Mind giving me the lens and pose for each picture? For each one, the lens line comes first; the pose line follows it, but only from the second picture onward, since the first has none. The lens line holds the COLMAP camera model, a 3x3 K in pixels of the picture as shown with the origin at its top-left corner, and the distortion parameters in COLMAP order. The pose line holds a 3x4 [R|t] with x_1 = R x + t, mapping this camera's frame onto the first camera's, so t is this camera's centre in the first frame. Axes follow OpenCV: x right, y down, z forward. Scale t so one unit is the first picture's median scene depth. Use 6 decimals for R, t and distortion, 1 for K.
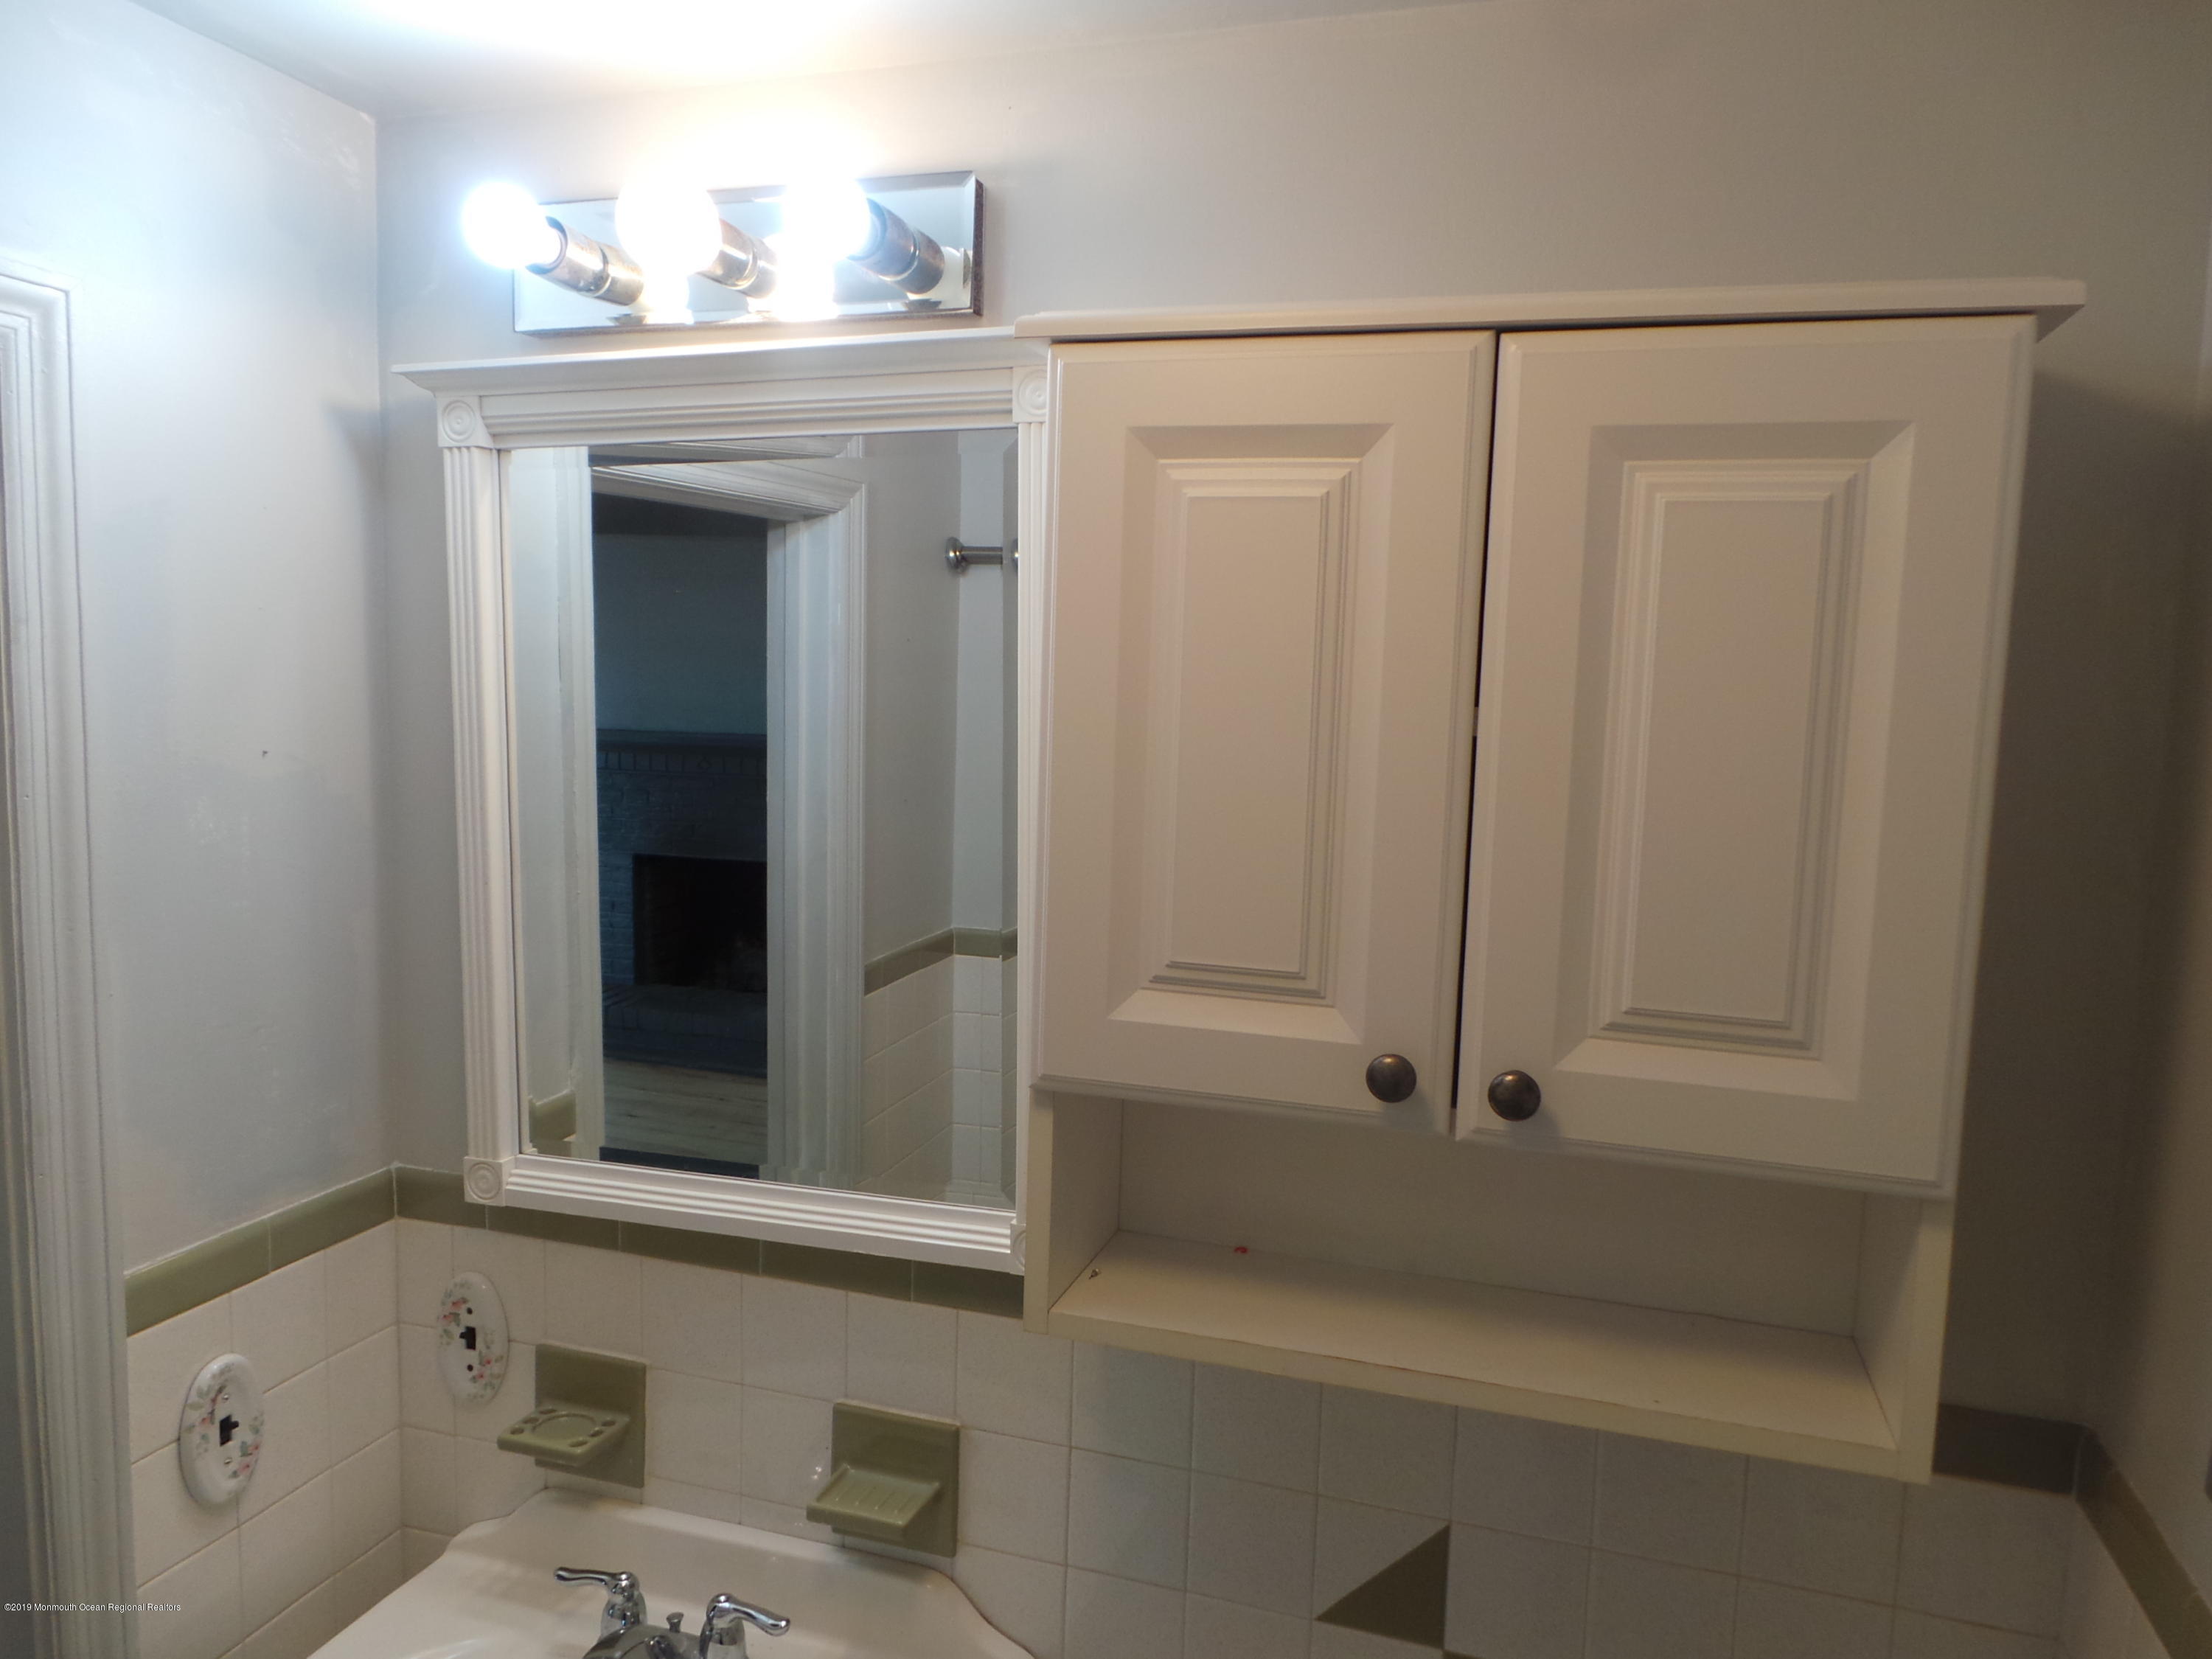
lens RADIAL K [[1521.0, 0, 1109.2], [0, 1521.0, 822.5], [0, 0, 1]] dist [0.012615, 0.000318]
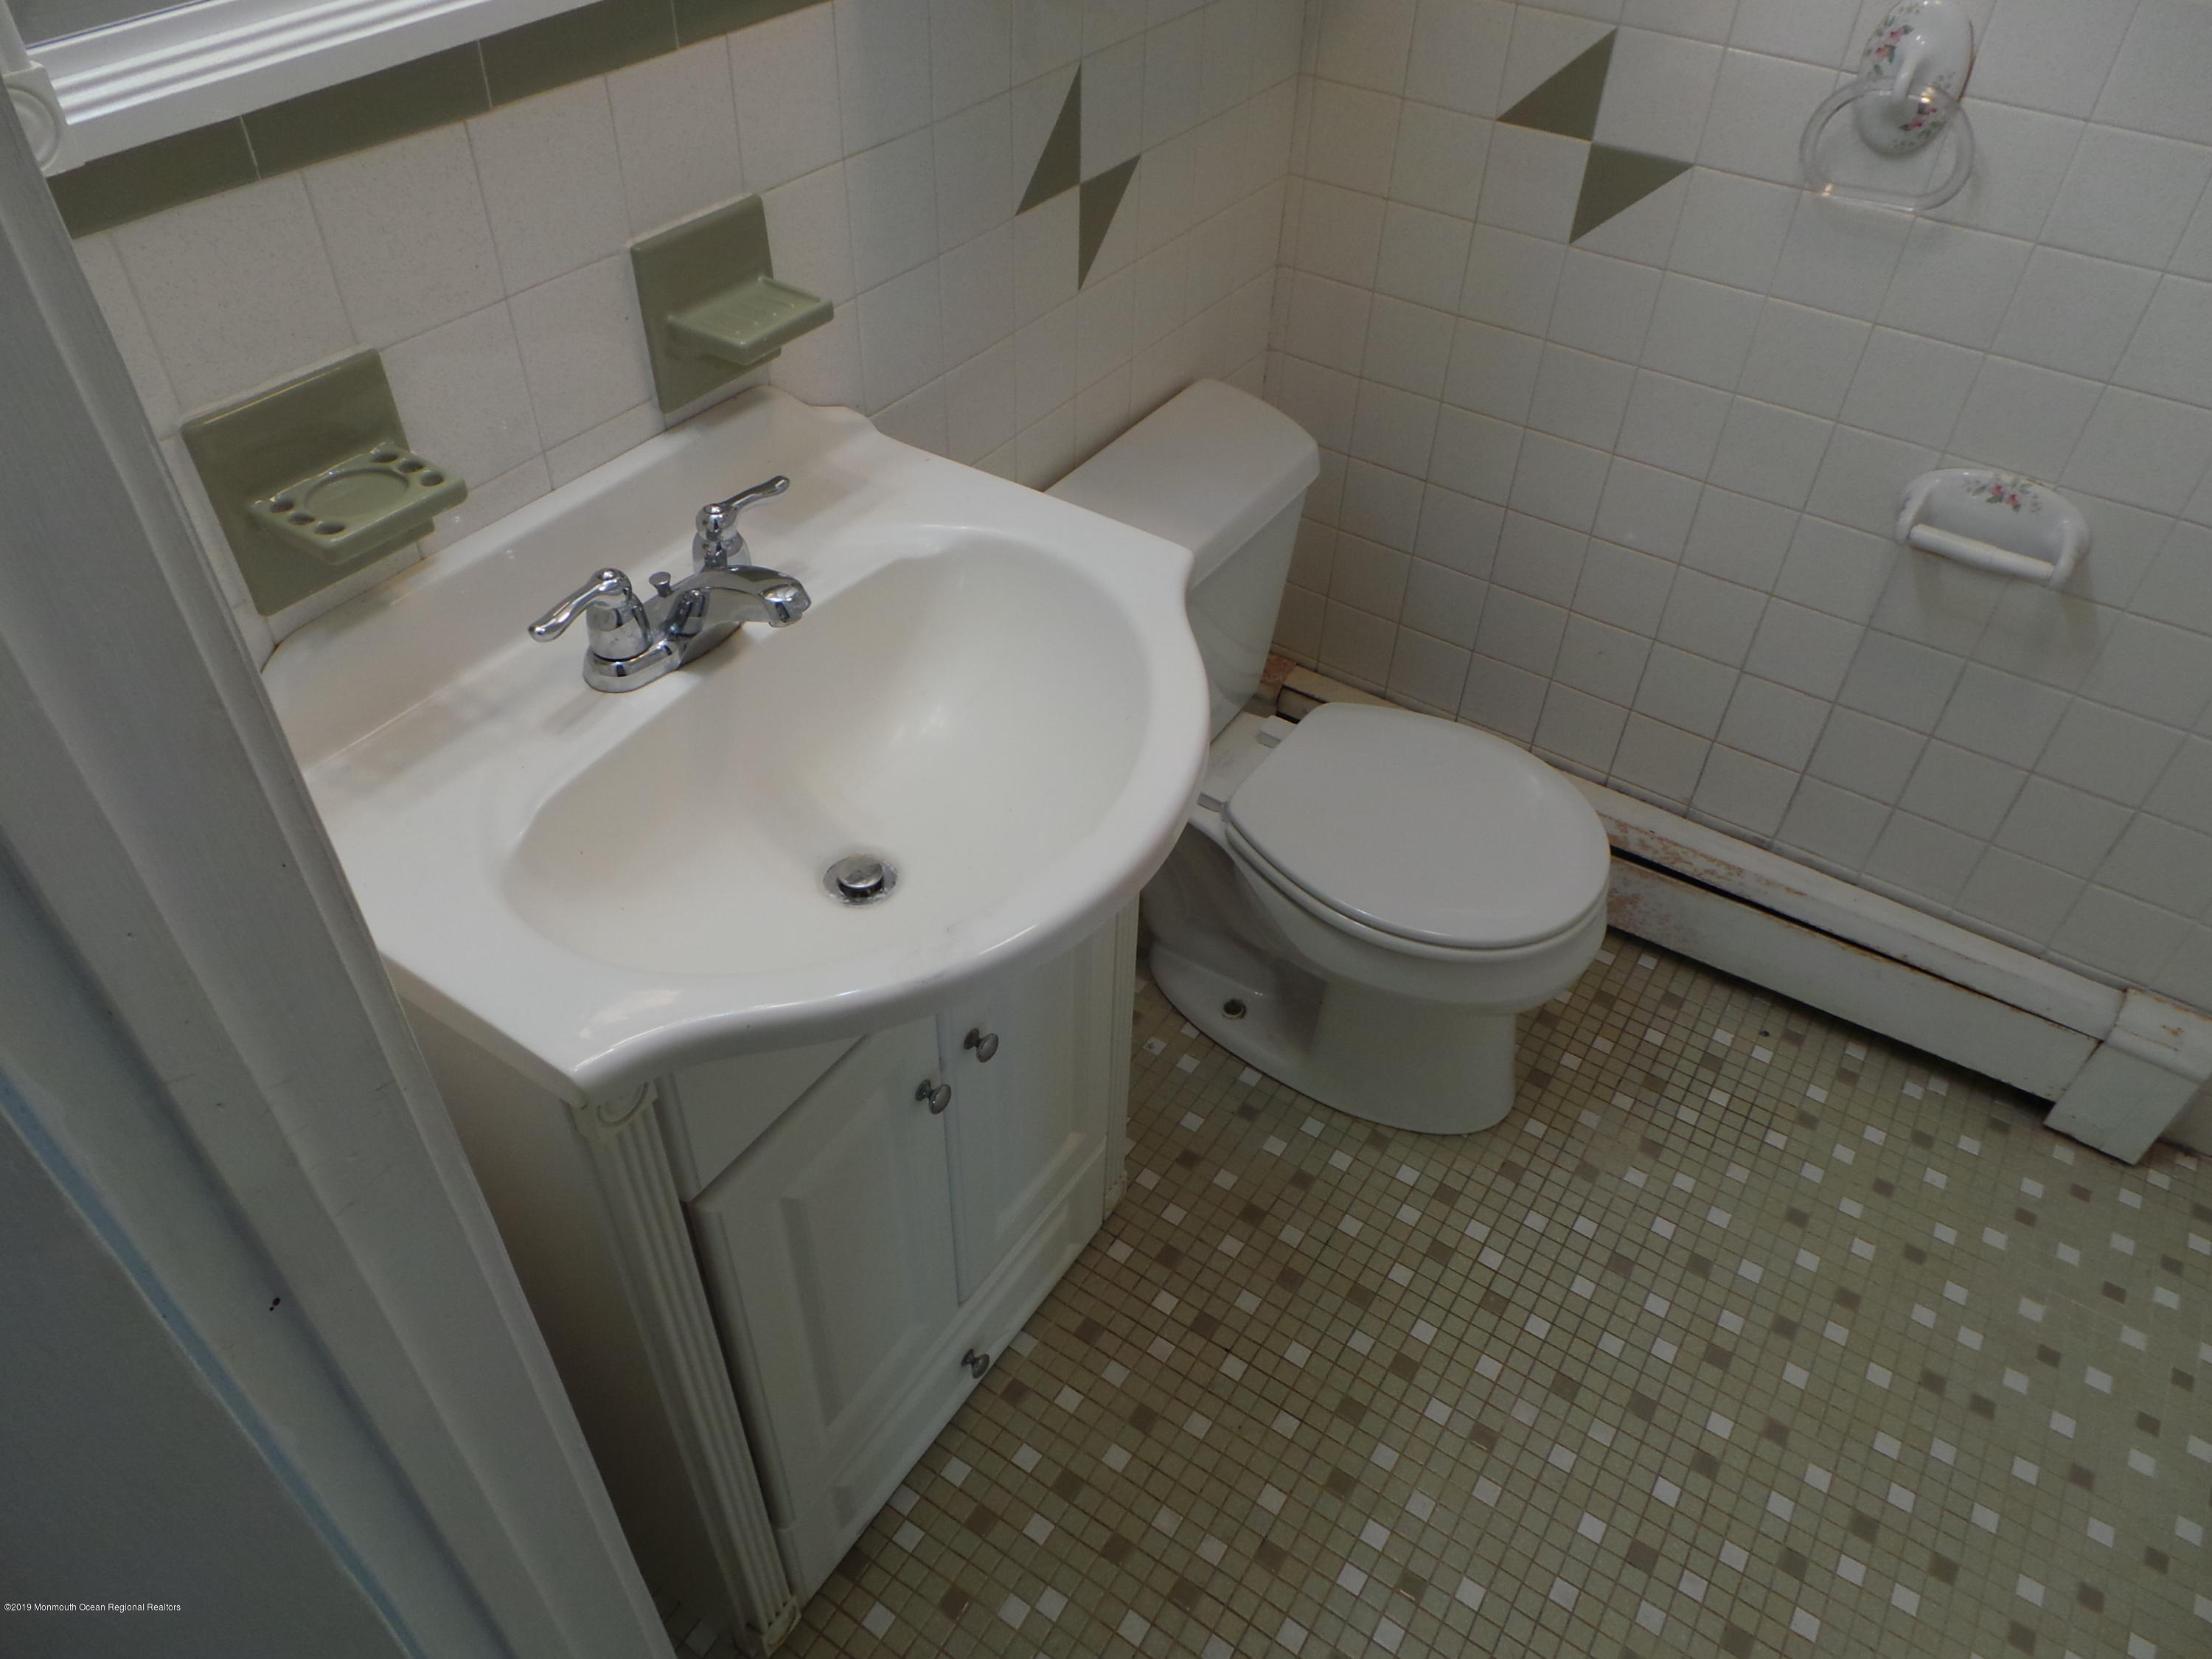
lens RADIAL K [[1521.0, 0, 1103.5], [0, 1521.0, 832.2], [0, 0, 1]] dist [0.012615, 0.000318]
pose [[0.270848, -0.665354, 0.695662, -0.820438], [0.065113, 0.733682, 0.676366, 0.106046], [-0.960417, -0.137895, 0.242040, 0.567416]]
